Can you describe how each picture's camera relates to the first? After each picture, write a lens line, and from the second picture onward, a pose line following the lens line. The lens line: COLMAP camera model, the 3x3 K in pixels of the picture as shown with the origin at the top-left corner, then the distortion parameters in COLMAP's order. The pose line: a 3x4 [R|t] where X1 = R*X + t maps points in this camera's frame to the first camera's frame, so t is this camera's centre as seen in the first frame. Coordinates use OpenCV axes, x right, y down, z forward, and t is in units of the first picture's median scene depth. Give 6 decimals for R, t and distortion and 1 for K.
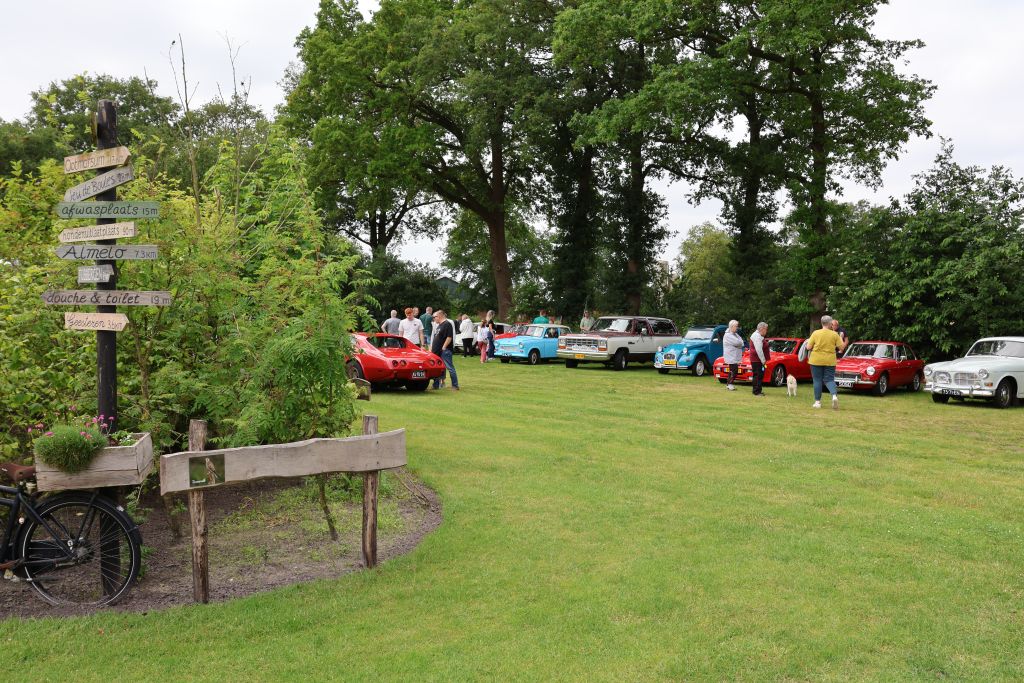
lens RADIAL K [[852.9, 0, 520.8], [0, 852.9, 343.6], [0, 0, 1]] dist [-0.114155, 0.082694]
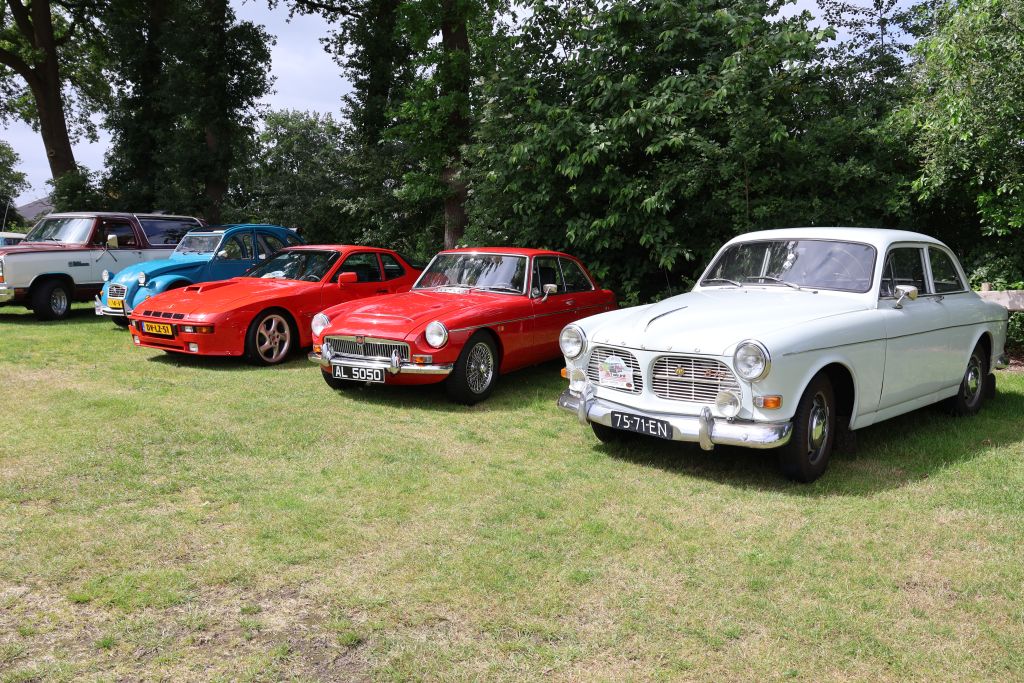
lens RADIAL K [[852.9, 0, 506.9], [0, 852.9, 337.6], [0, 0, 1]] dist [-0.114155, 0.082694]
pose [[0.968961, -0.041703, 0.243669, 0.307914], [0.019139, 0.995365, 0.094244, 0.001446], [-0.246470, -0.086655, 0.965269, 0.560765]]
